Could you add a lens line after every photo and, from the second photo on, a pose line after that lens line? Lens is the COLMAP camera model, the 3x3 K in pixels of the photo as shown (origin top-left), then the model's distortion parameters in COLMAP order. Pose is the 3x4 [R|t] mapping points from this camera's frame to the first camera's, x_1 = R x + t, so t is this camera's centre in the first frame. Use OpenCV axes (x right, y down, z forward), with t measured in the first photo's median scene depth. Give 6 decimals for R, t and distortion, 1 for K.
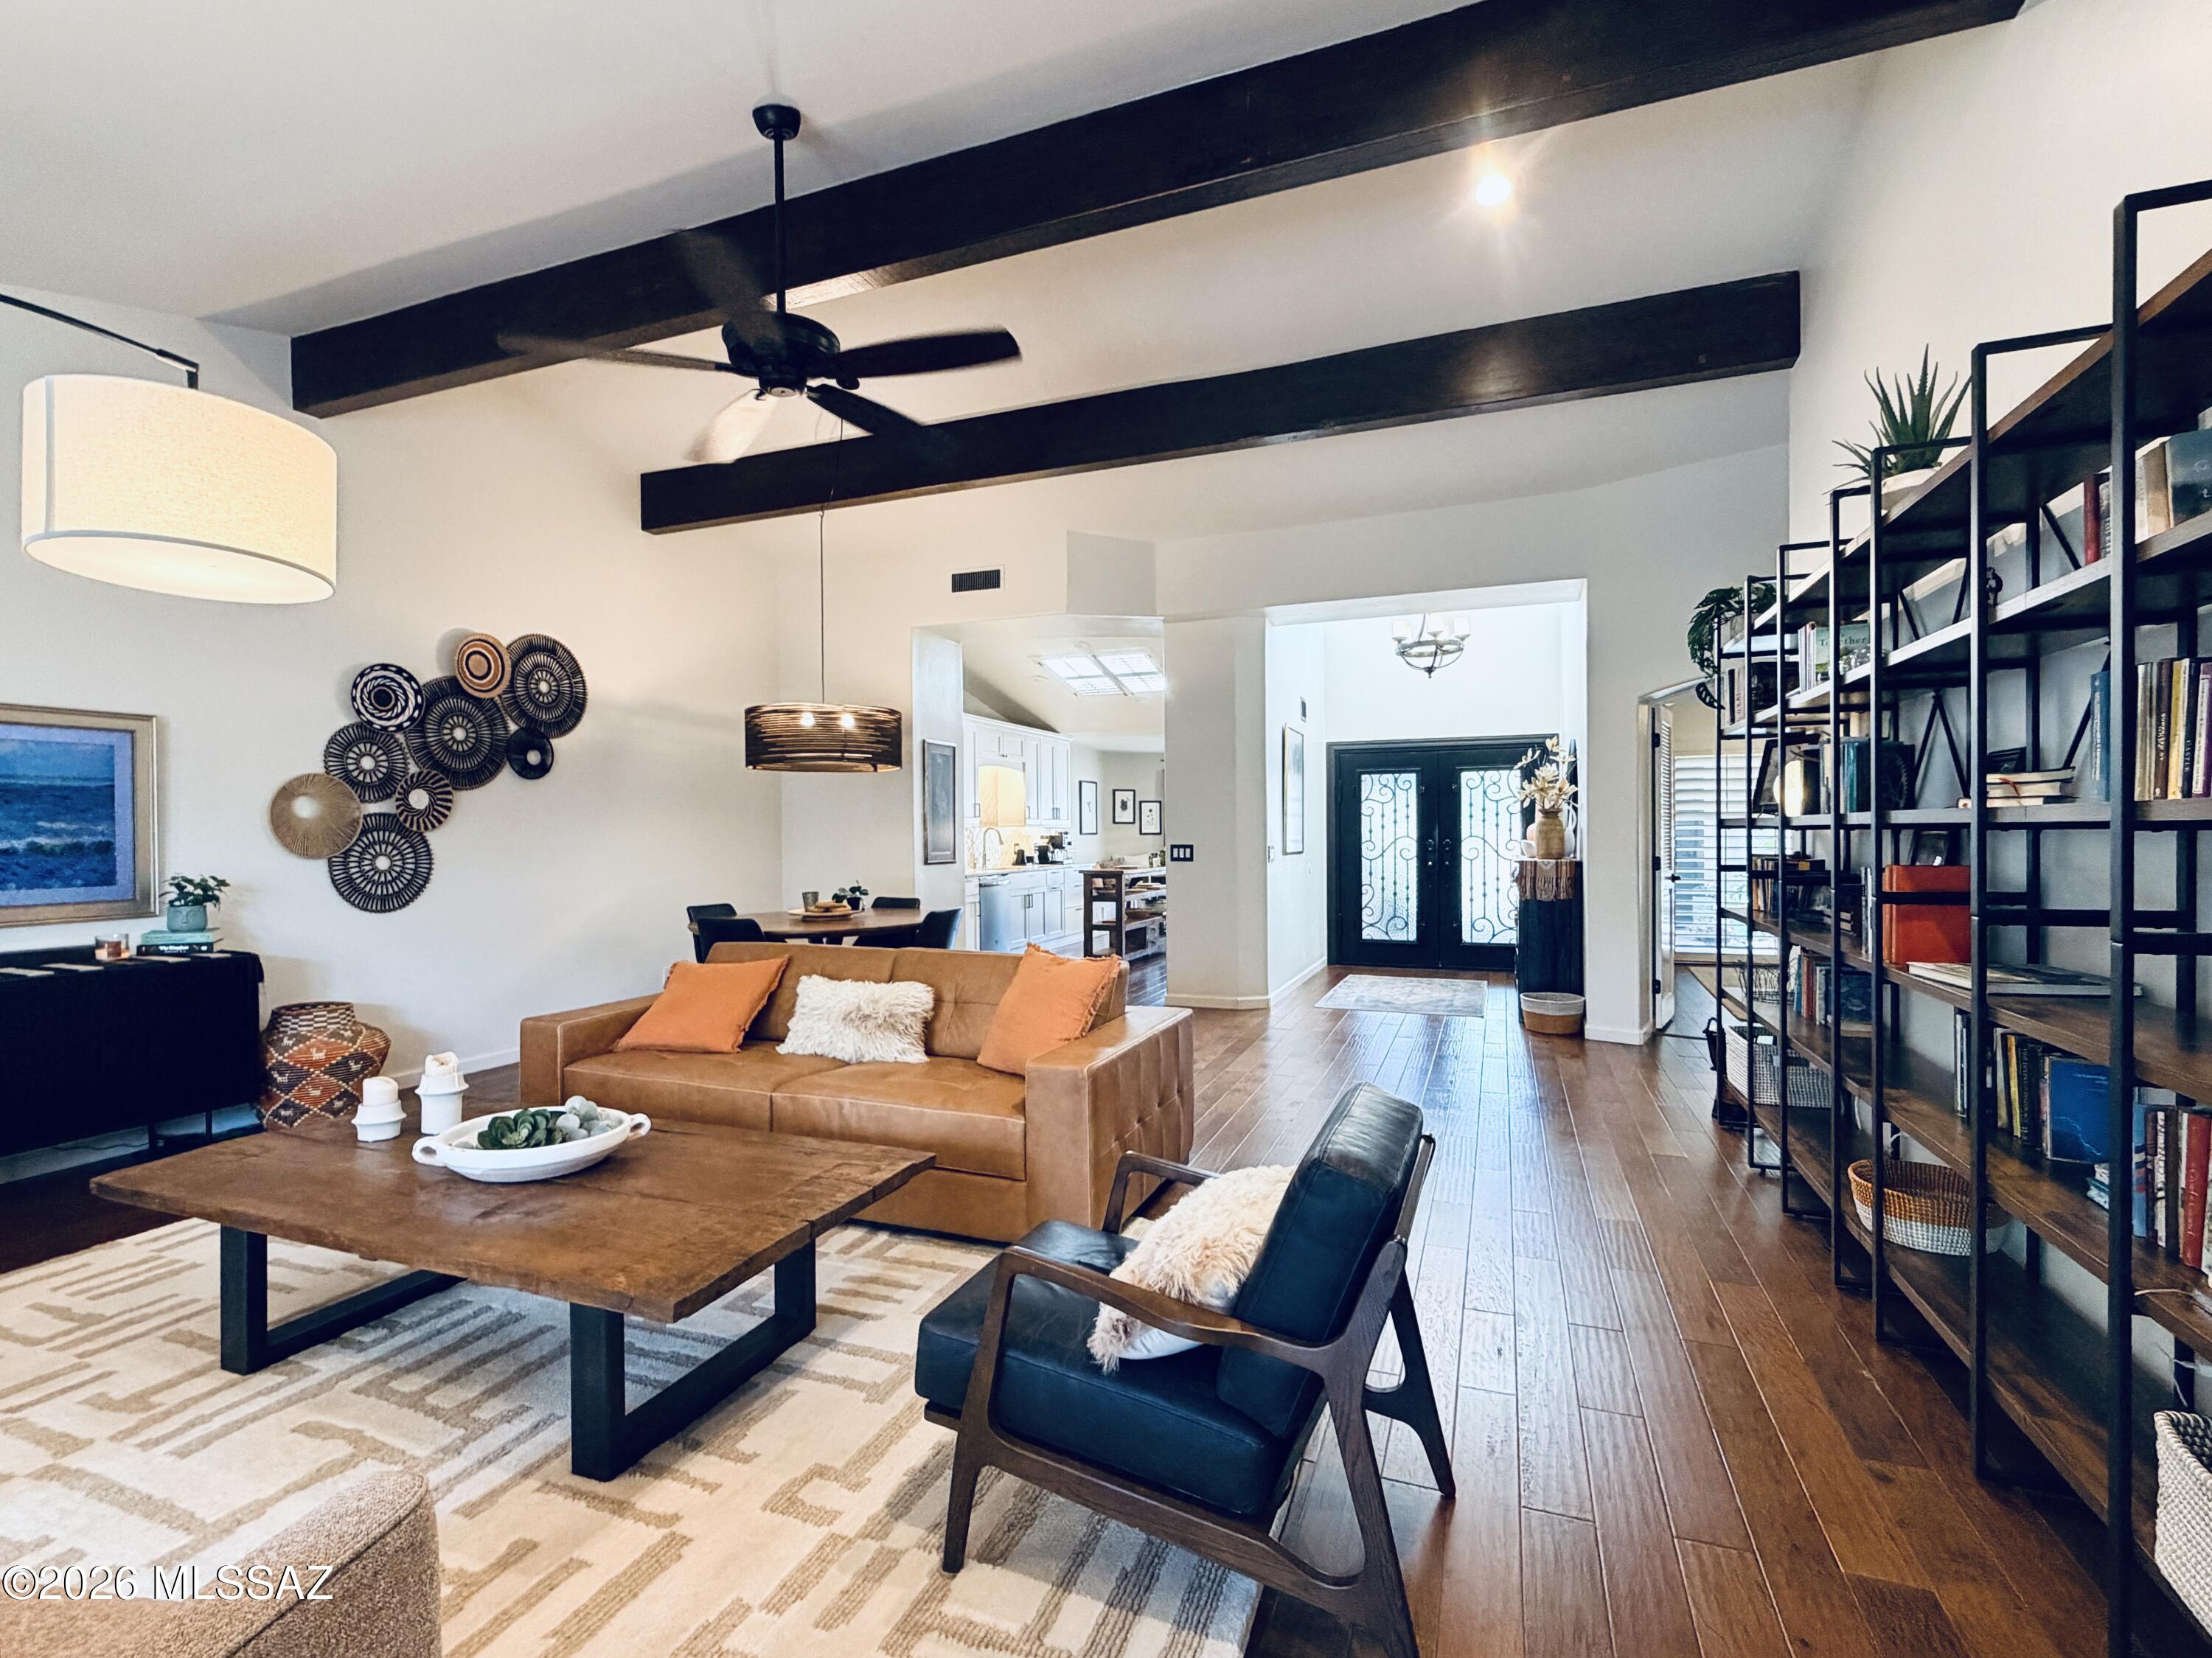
lens RADIAL K [[1044.5, 0, 1092.5], [0, 1044.5, 835.3], [0, 0, 1]] dist [0.002623, 0.000073]
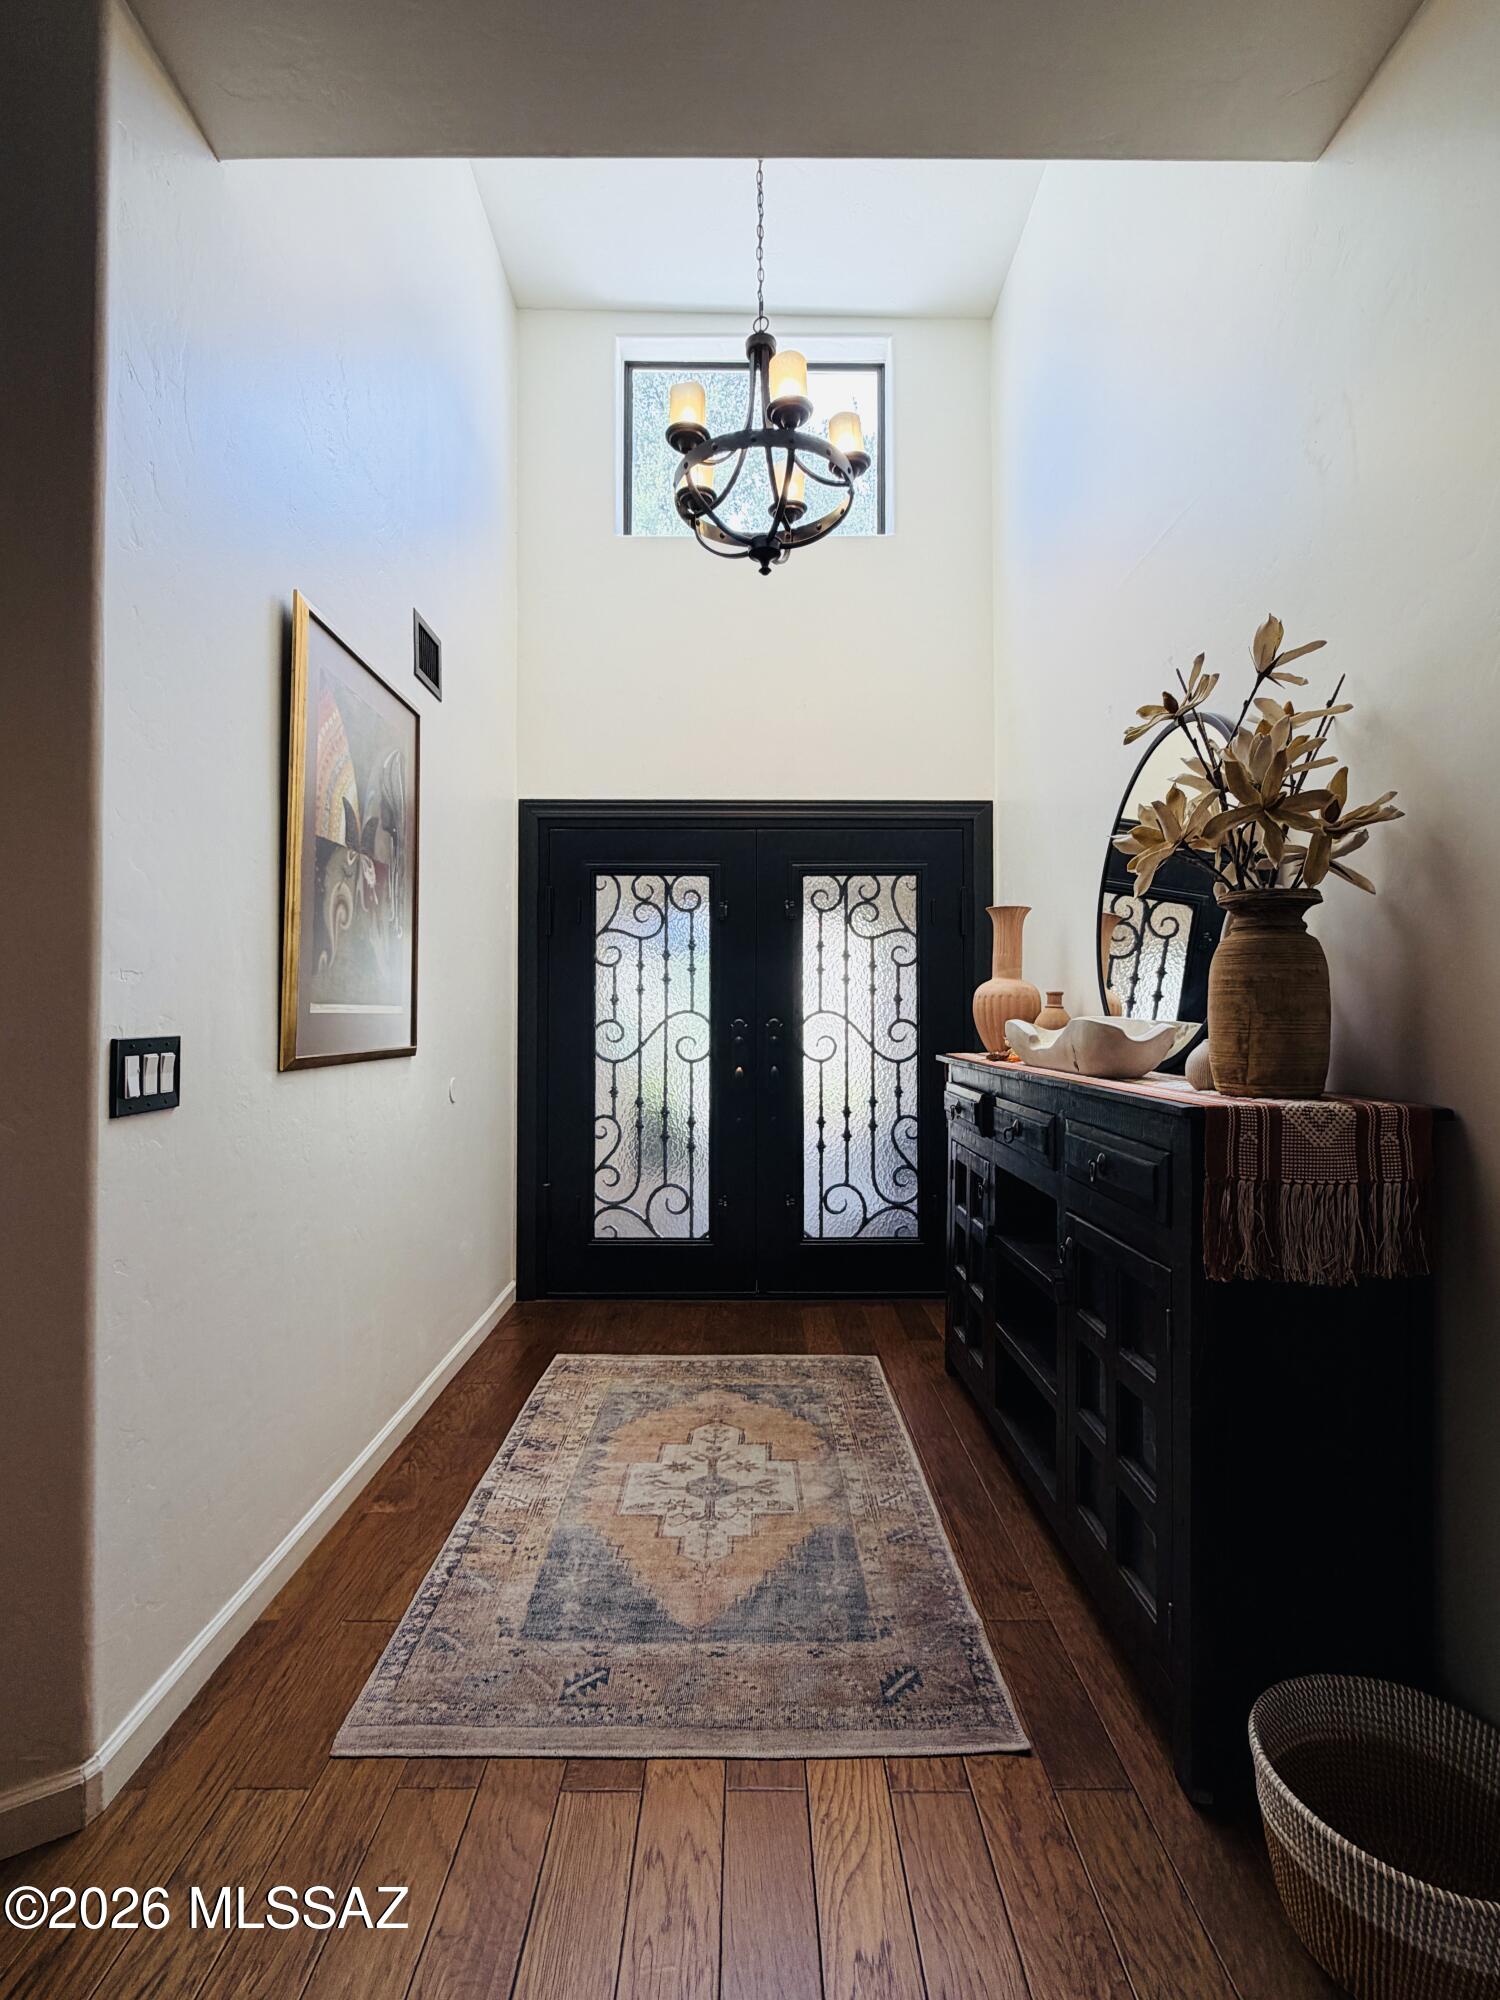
lens RADIAL K [[944.5, 0, 749.0], [0, 944.5, 1007.4], [0, 0, 1]] dist [0.002623, 0.000073]
pose [[0.931497, 0.009963, 0.363612, 0.172471], [-0.005517, 0.999897, -0.013262, 0.004564], [-0.363706, 0.010348, 0.931456, 0.599093]]
